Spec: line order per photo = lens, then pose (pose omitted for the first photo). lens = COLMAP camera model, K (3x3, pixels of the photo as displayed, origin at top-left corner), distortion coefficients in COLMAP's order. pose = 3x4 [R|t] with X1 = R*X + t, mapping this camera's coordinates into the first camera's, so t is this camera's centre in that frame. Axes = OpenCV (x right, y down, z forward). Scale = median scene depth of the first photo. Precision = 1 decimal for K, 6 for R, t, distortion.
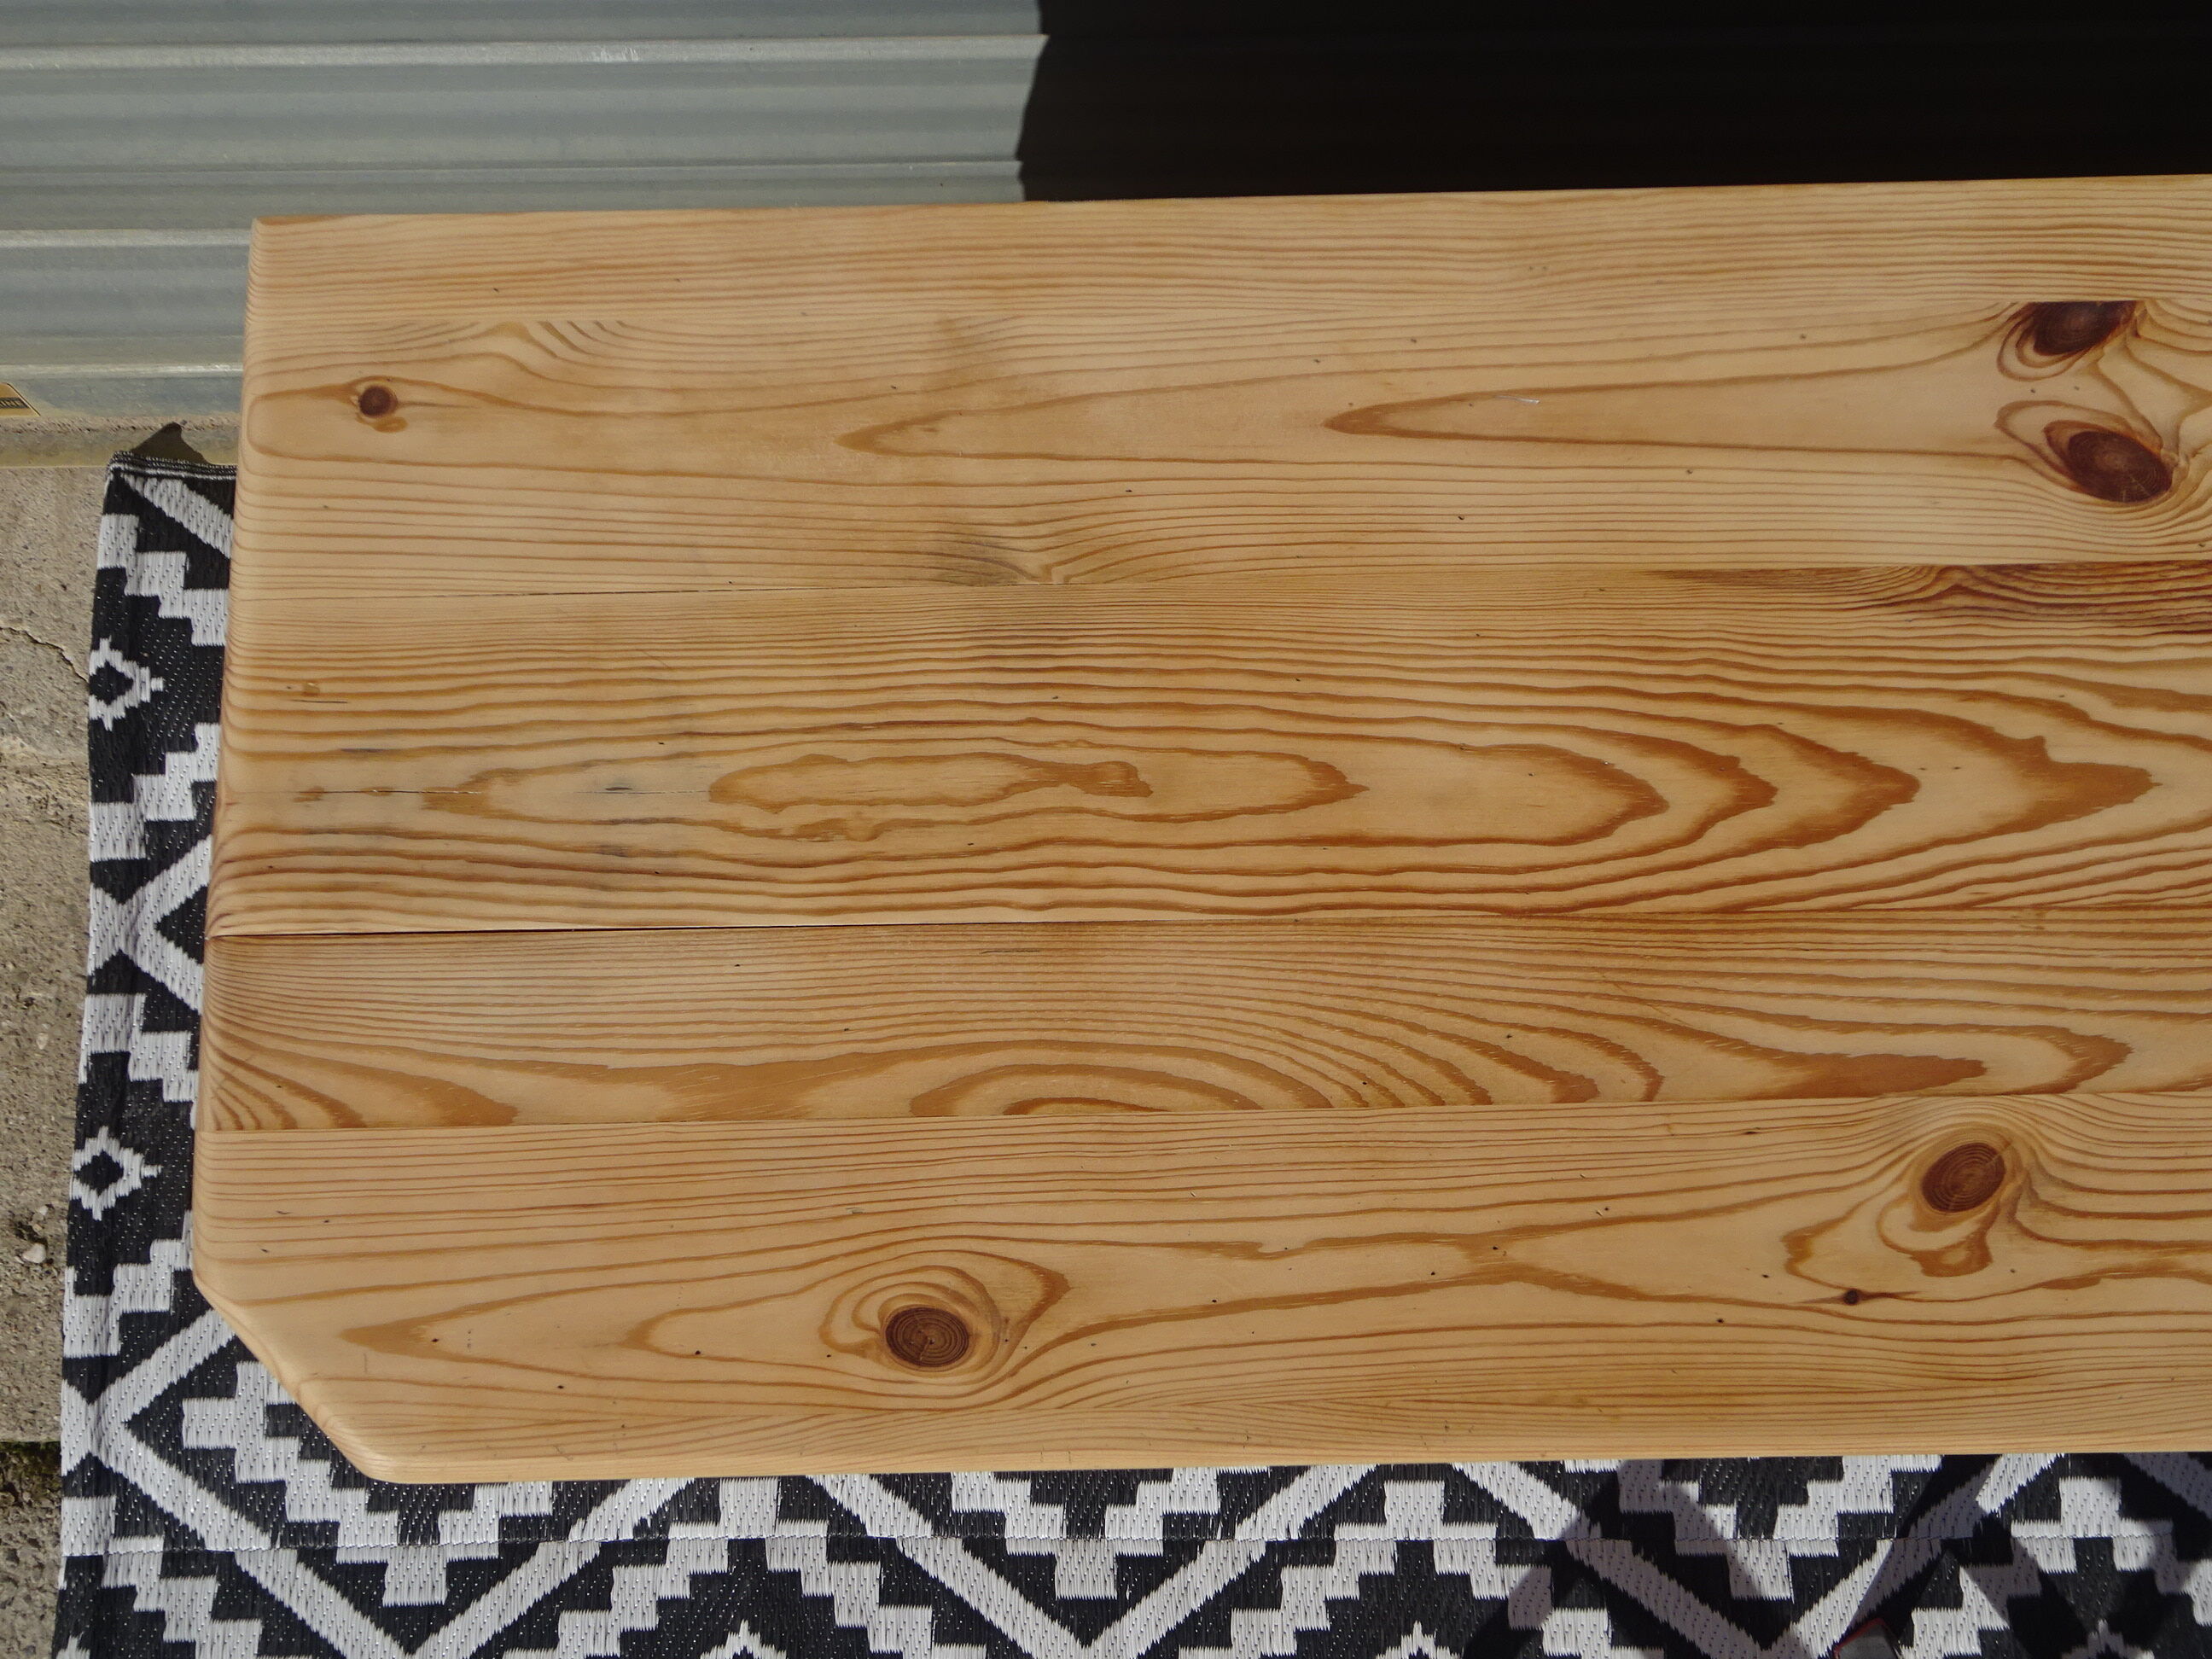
lens RADIAL K [[2349.0, 0, 1103.7], [0, 2349.0, 829.7], [0, 0, 1]] dist [0.023005, 0.000000]
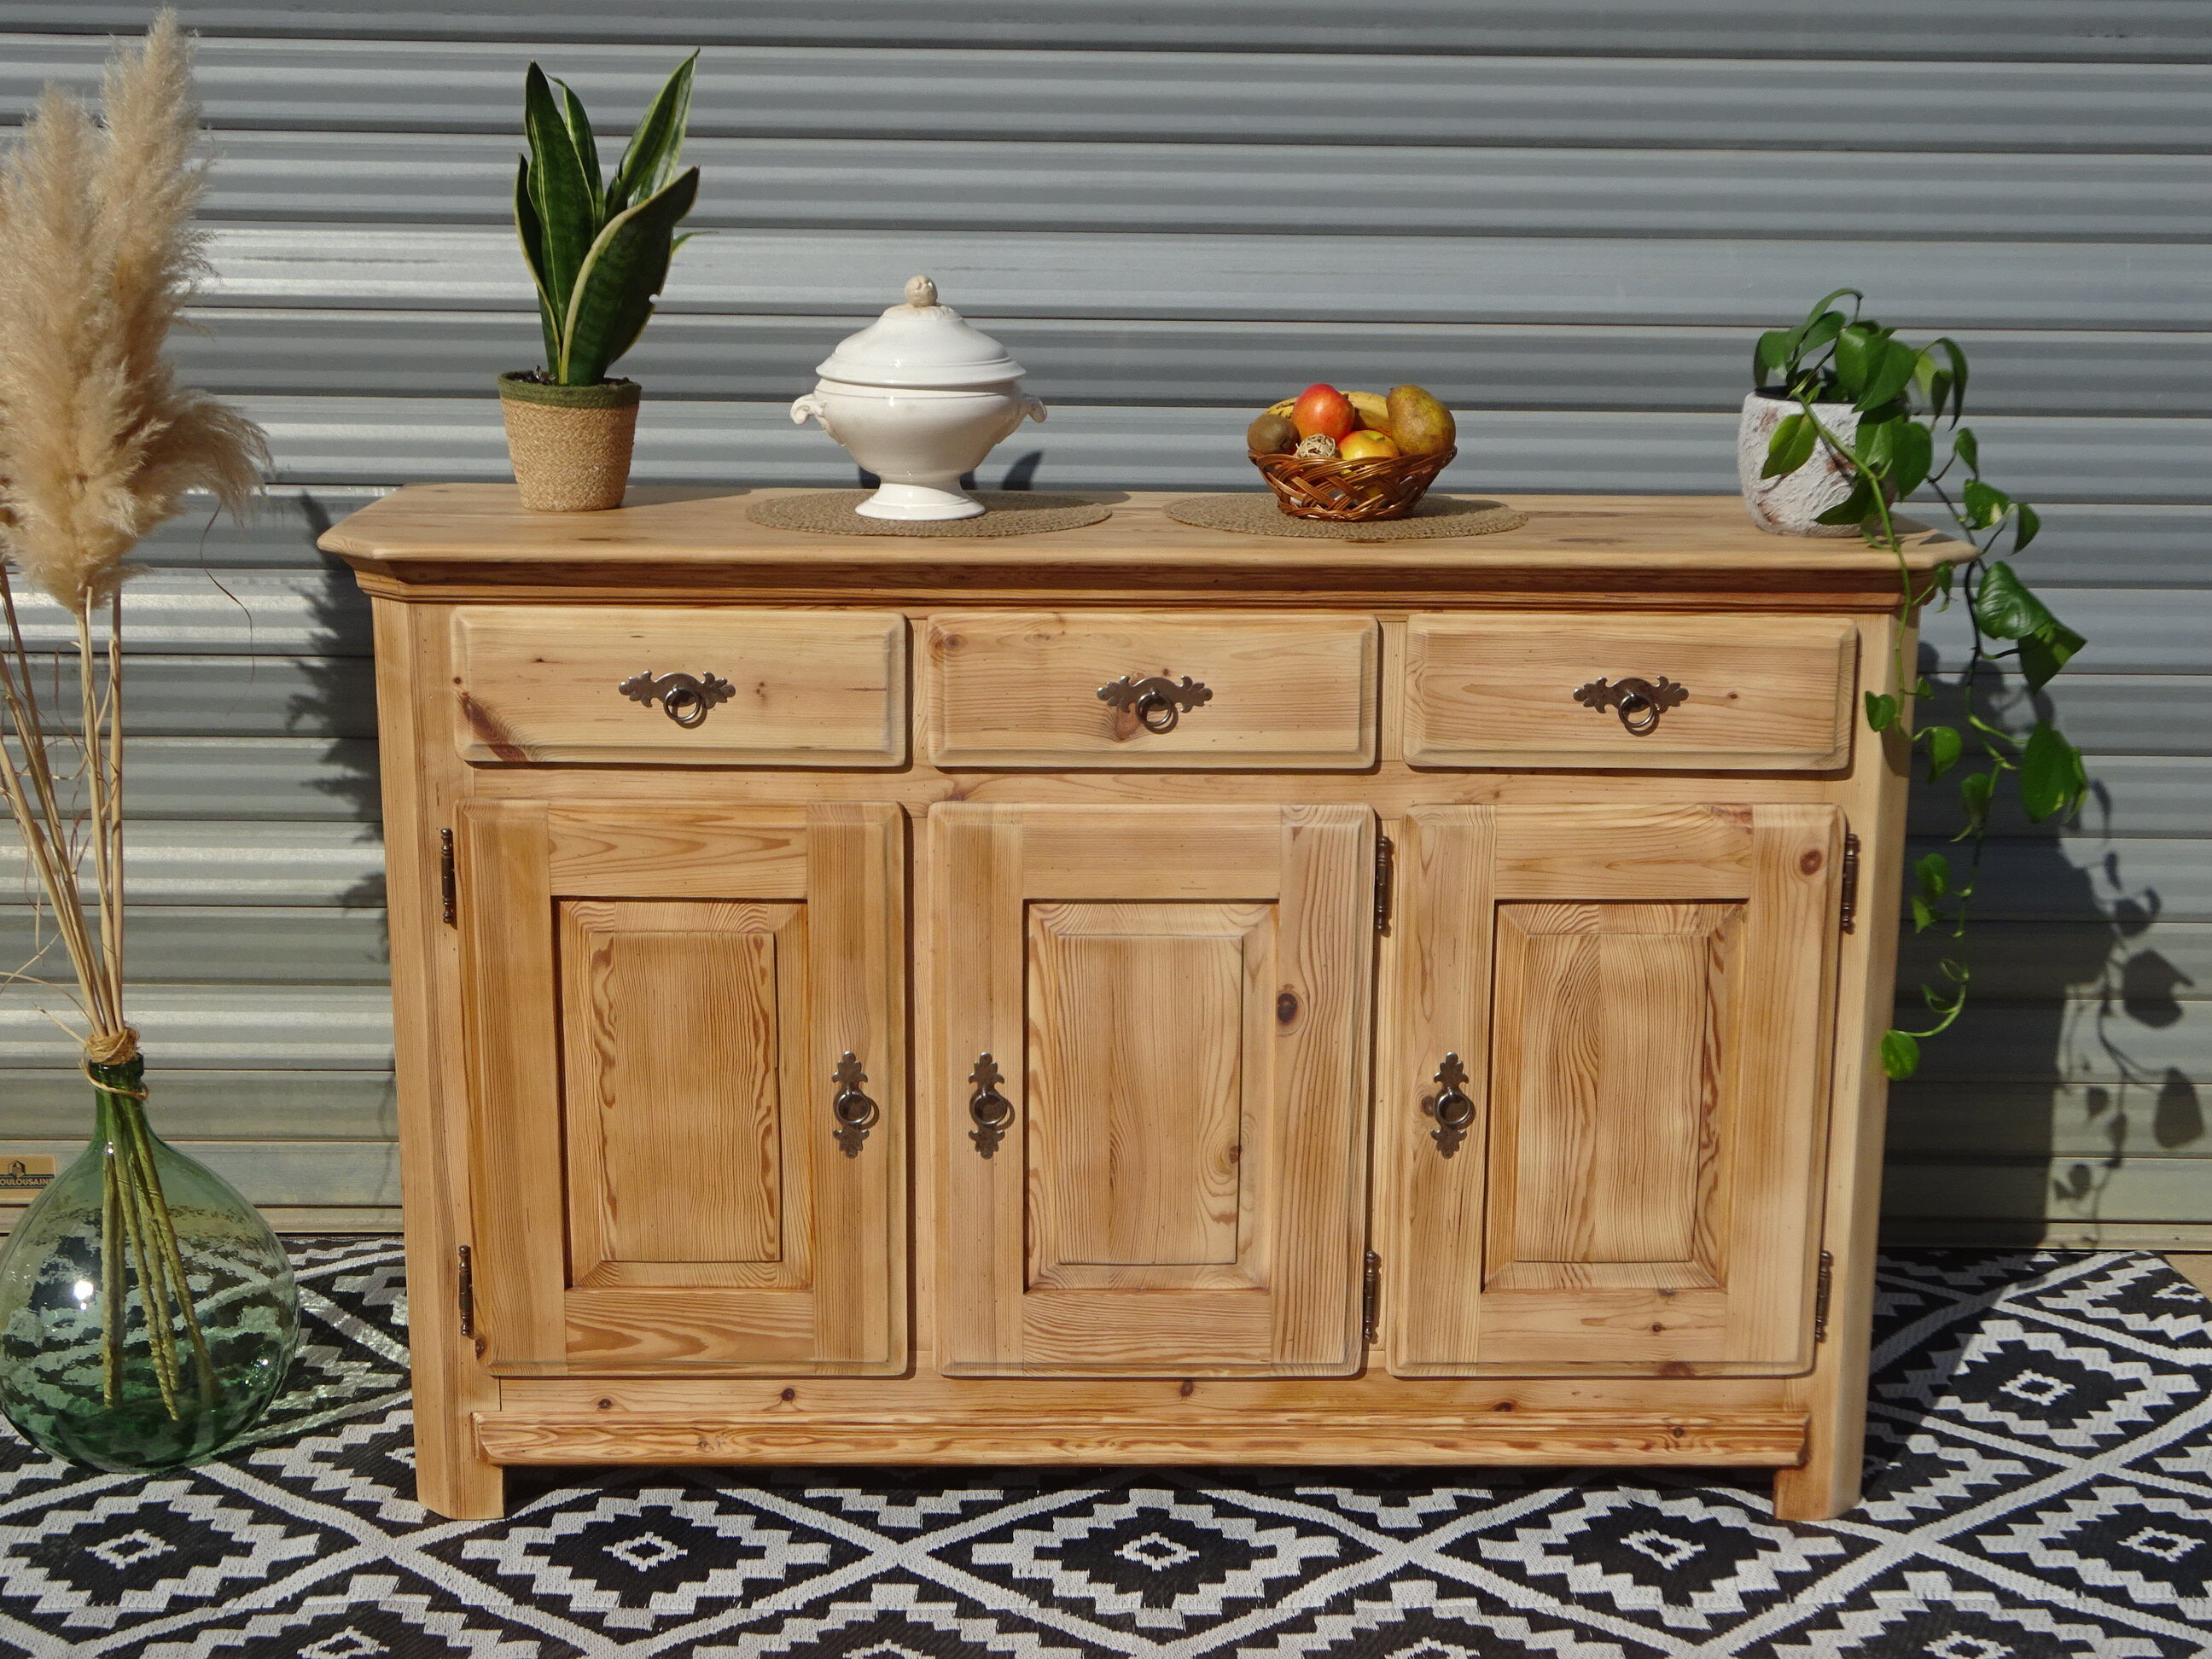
lens RADIAL K [[2957.4, 0, 1108.7], [0, 2957.4, 825.2], [0, 0, 1]] dist [0.017924, 0.000000]
pose [[0.999647, 0.024263, 0.010829, 0.444396], [-0.000670, 0.430440, -0.902619, 3.139249], [-0.026562, 0.902293, 0.430304, -0.149596]]
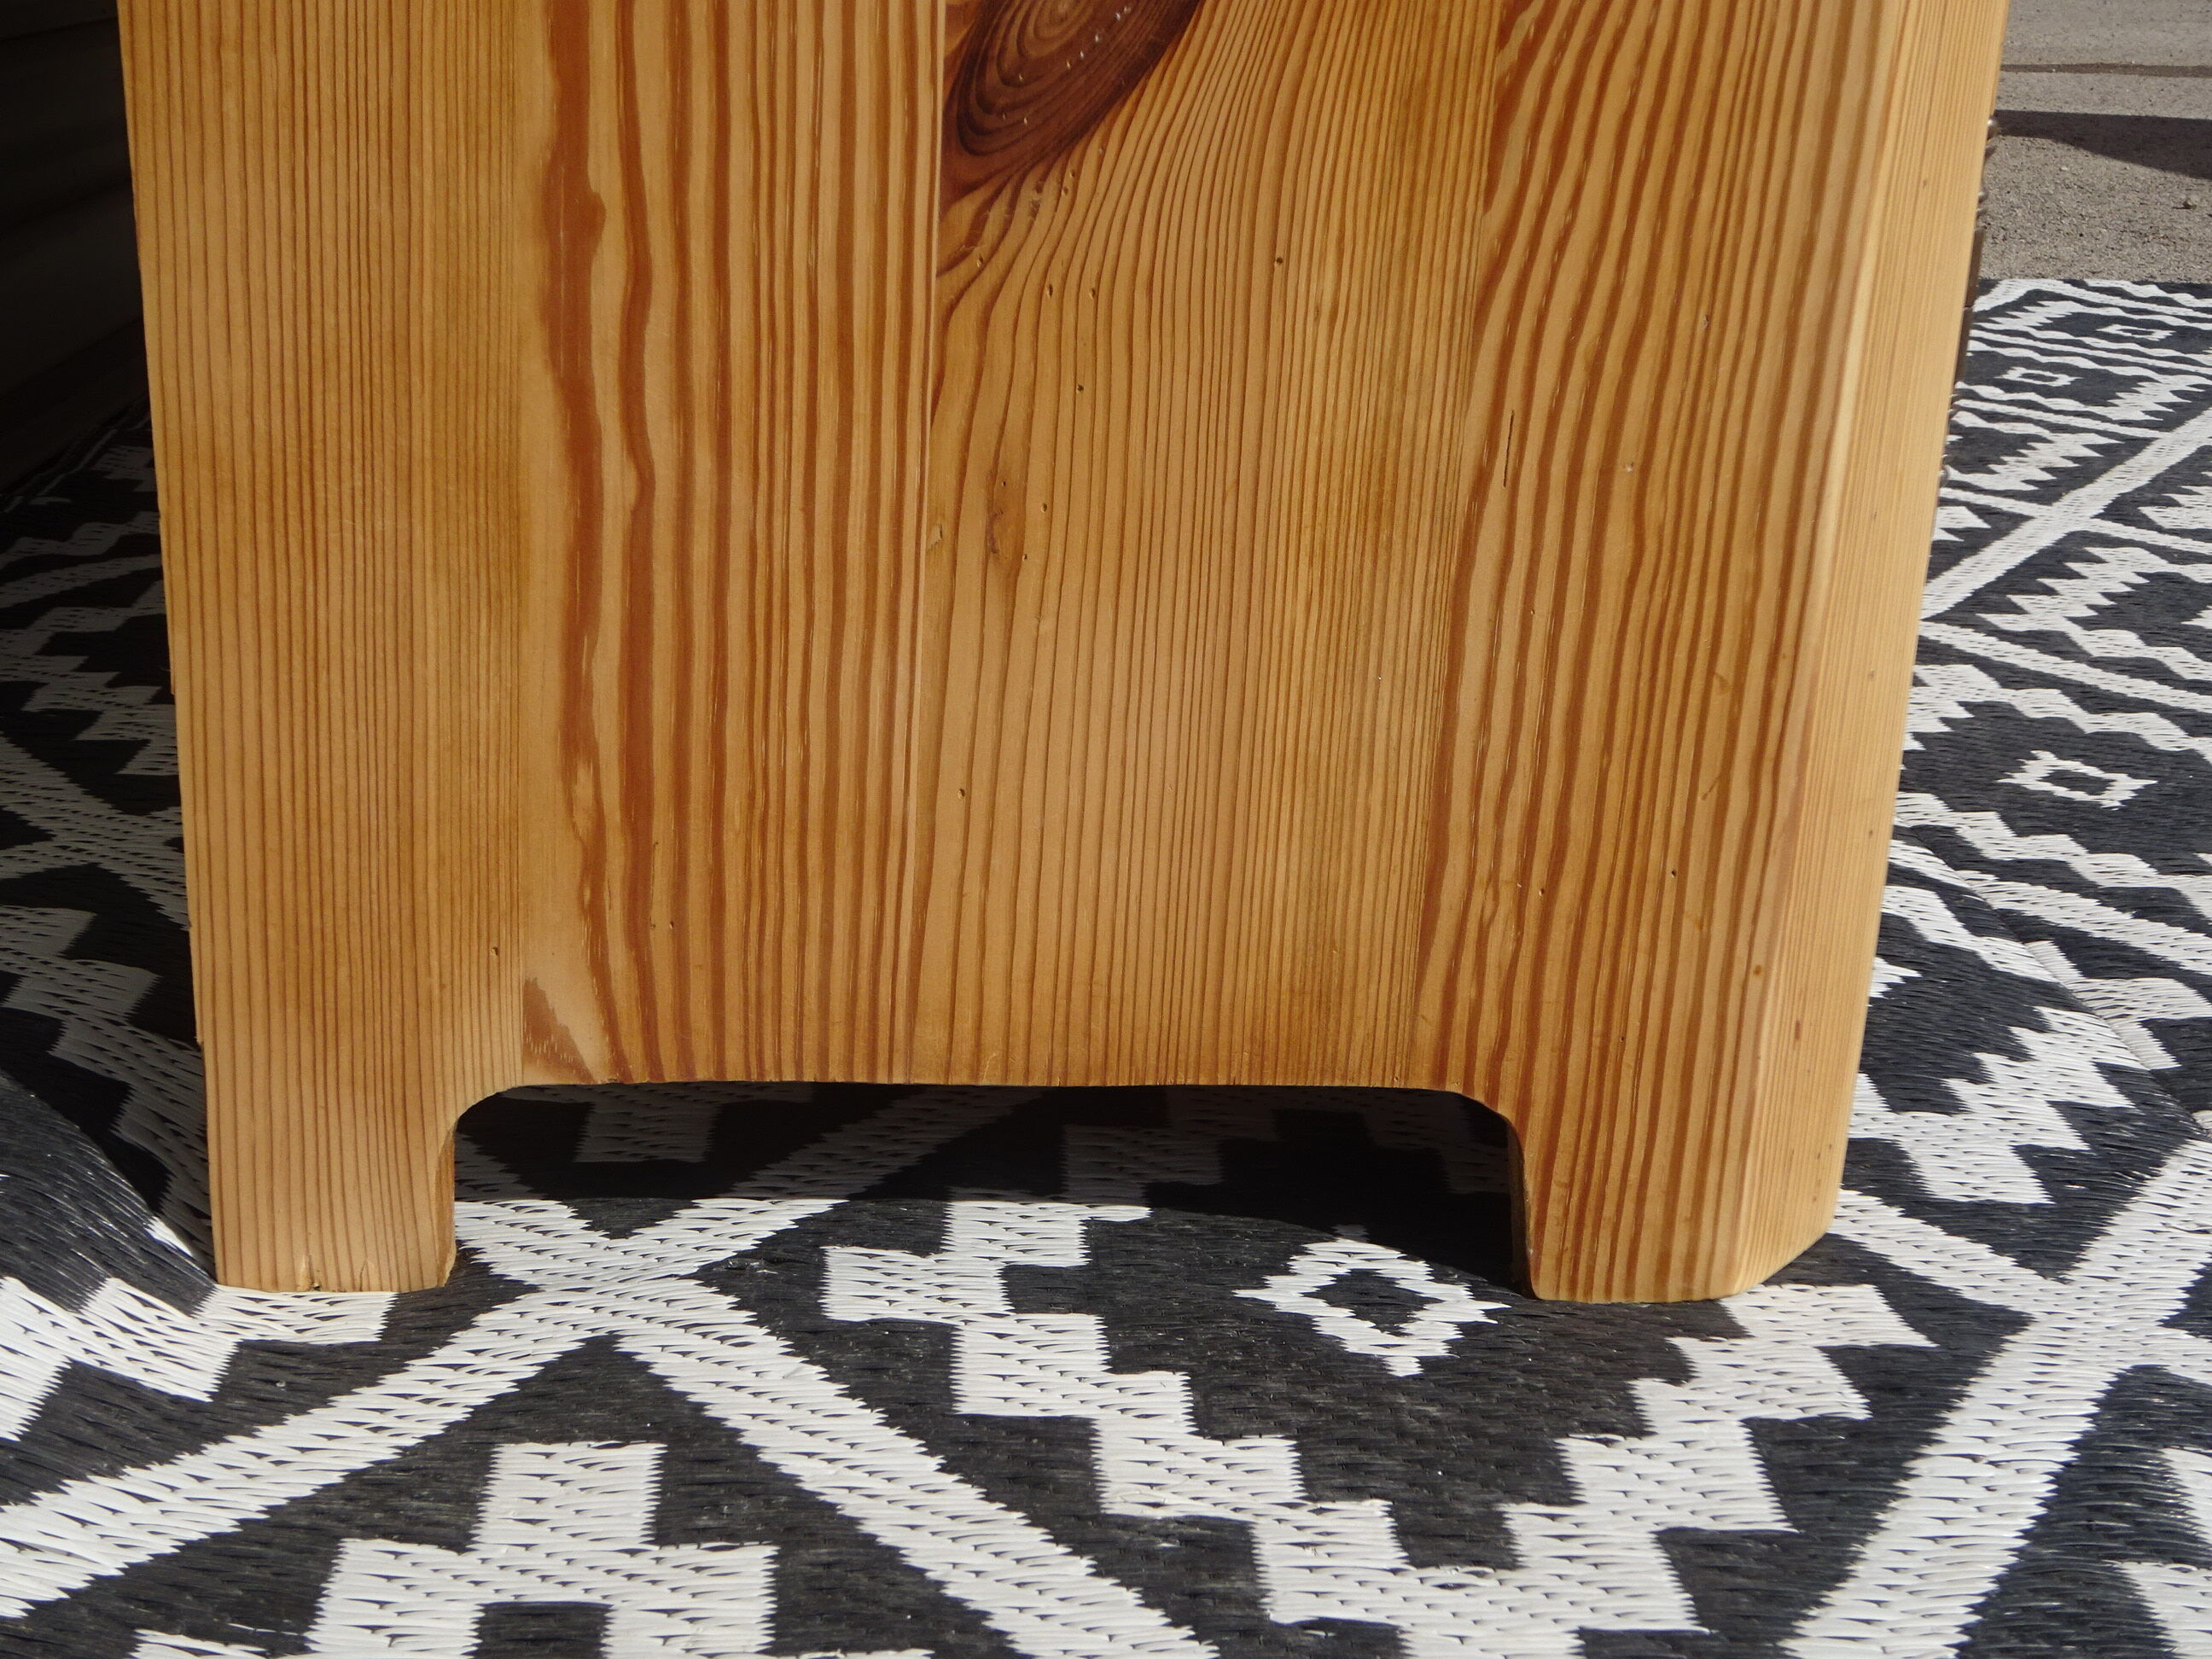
lens RADIAL K [[2813.9, 0, 1116.9], [0, 2813.9, 847.6], [0, 0, 1]] dist [0.001754, 0.000000]
pose [[-0.055087, -0.317429, 0.946681, -1.027148], [0.966709, 0.220321, 0.130128, 0.080253], [-0.249880, 0.922333, 0.294725, 1.724243]]
